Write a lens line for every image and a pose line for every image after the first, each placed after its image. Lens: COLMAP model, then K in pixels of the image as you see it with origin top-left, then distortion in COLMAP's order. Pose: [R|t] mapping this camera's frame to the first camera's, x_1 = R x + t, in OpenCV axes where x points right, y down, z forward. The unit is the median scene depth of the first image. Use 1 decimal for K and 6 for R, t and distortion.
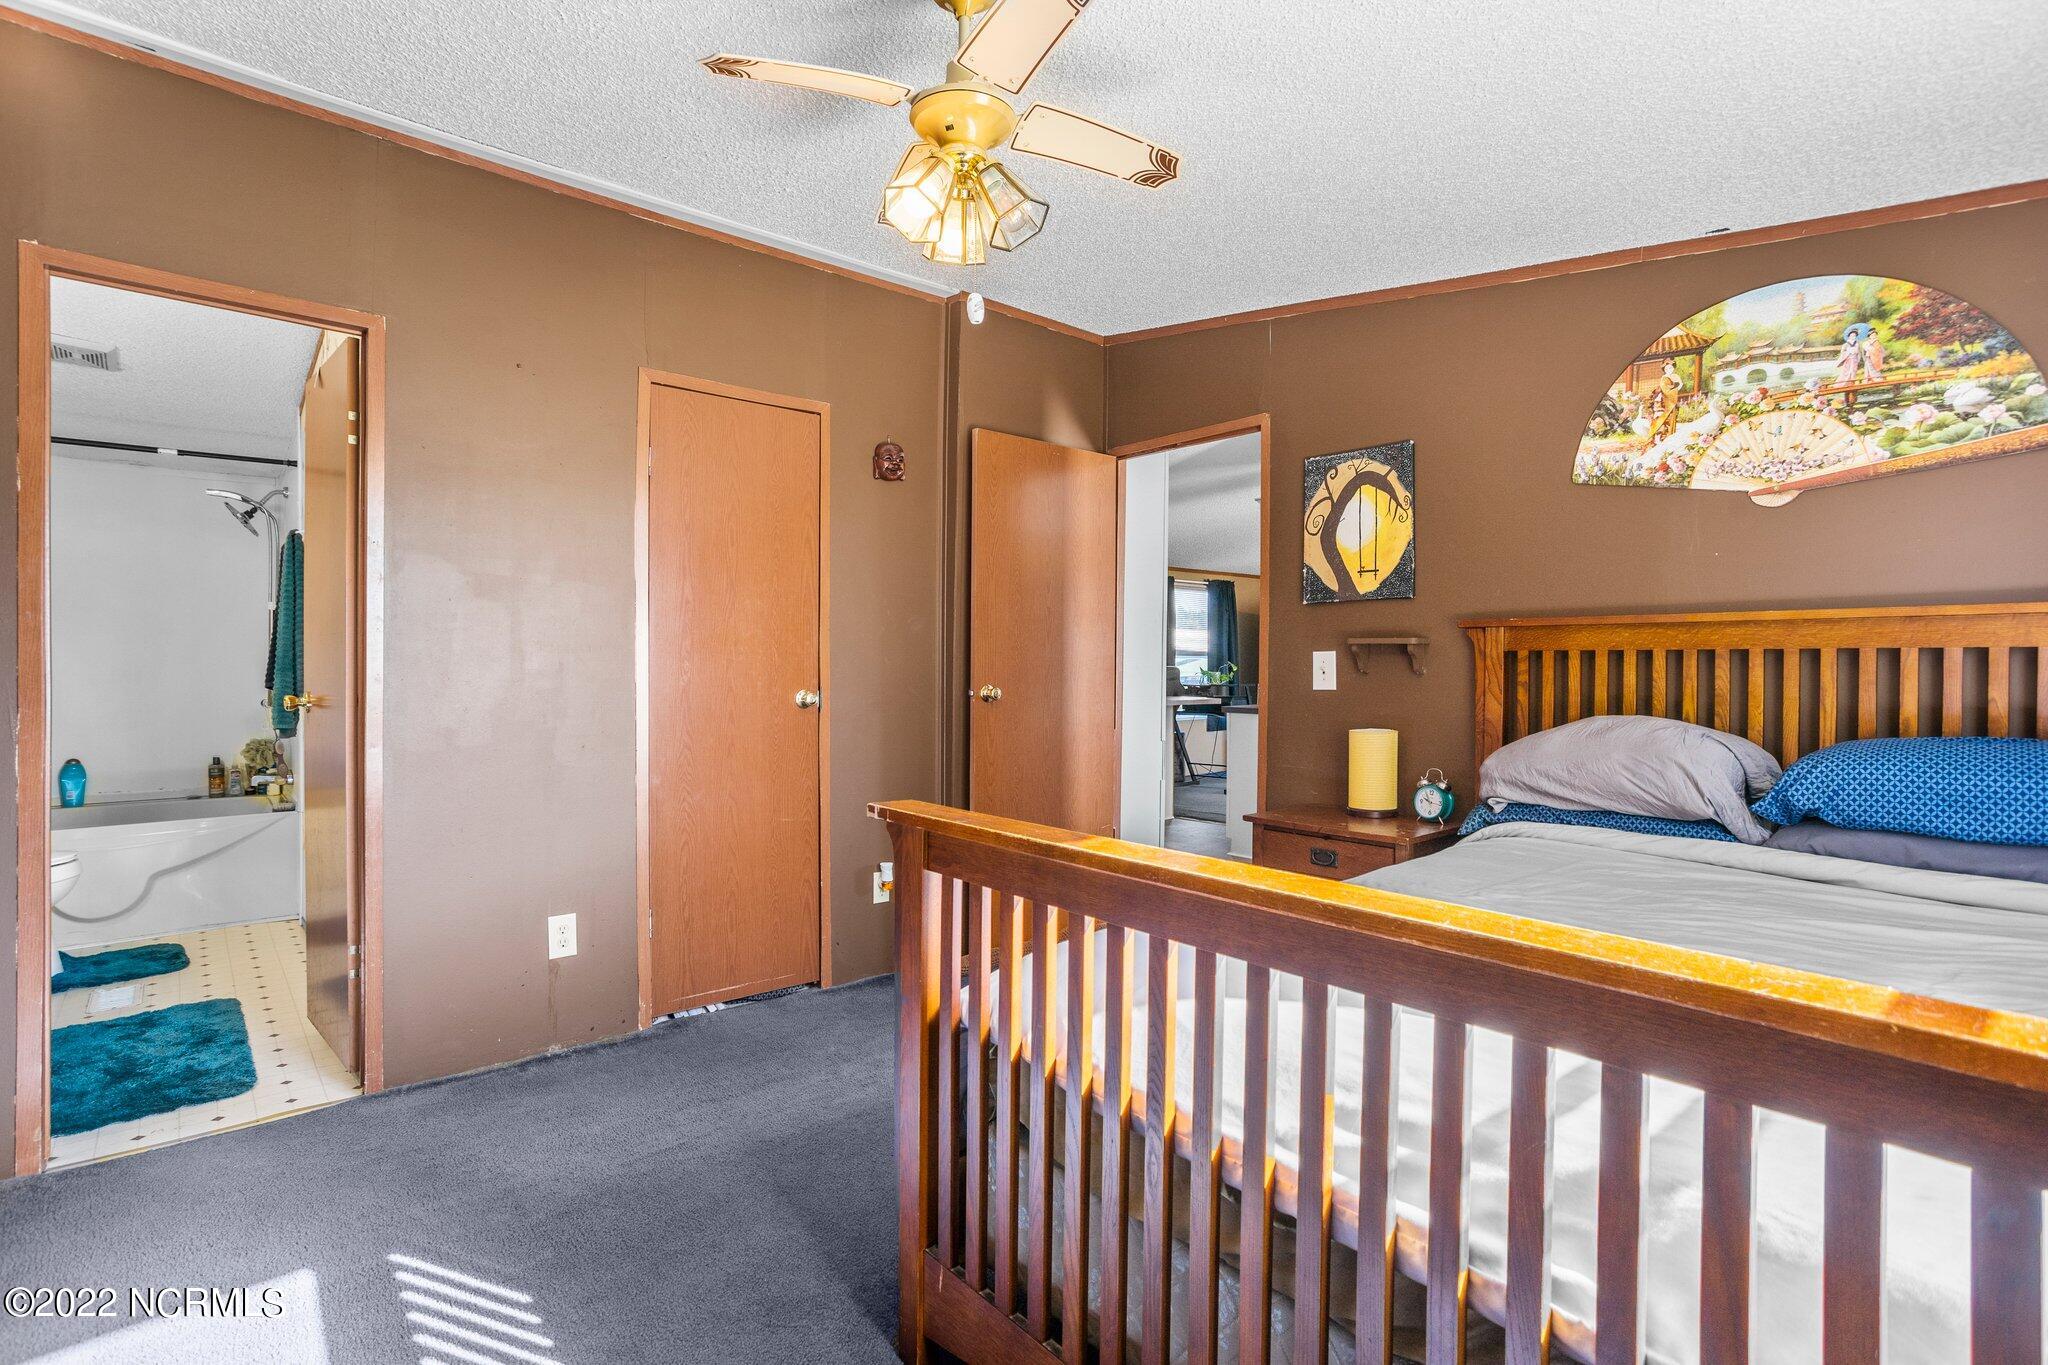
lens RADIAL K [[988.5, 0, 1013.4], [0, 988.5, 681.2], [0, 0, 1]] dist [-0.013751, 0.006899]
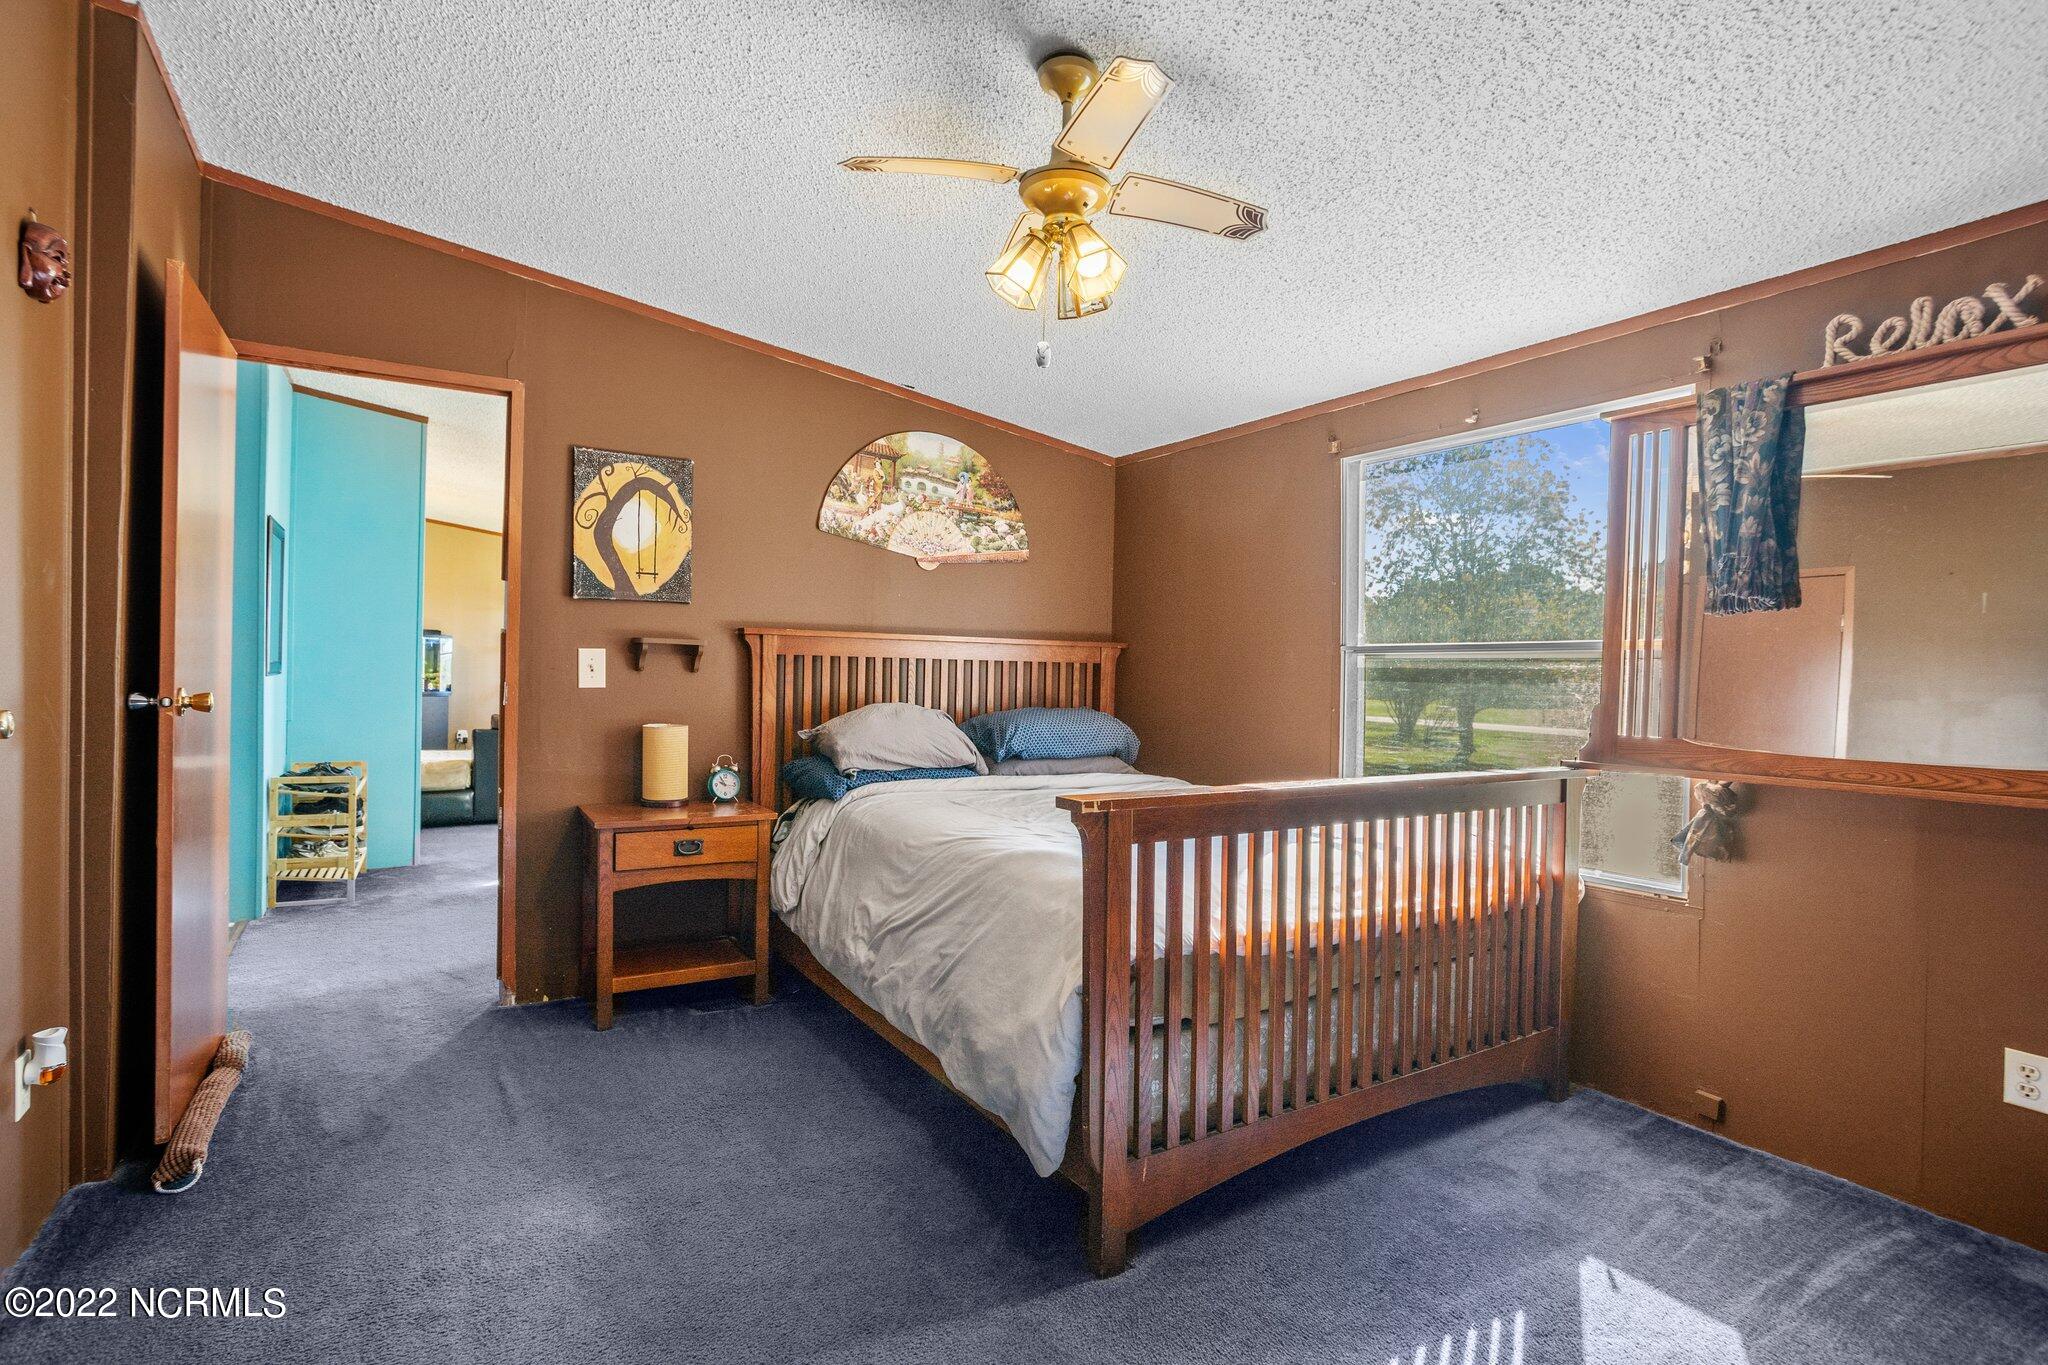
lens RADIAL K [[988.5, 0, 1018.9], [0, 988.5, 677.9], [0, 0, 1]] dist [-0.013751, 0.006899]
pose [[0.164865, -0.008126, 0.986283, -0.738995], [-0.003657, 0.999954, 0.008850, -0.014357], [-0.986309, -0.005066, 0.164828, 0.537667]]
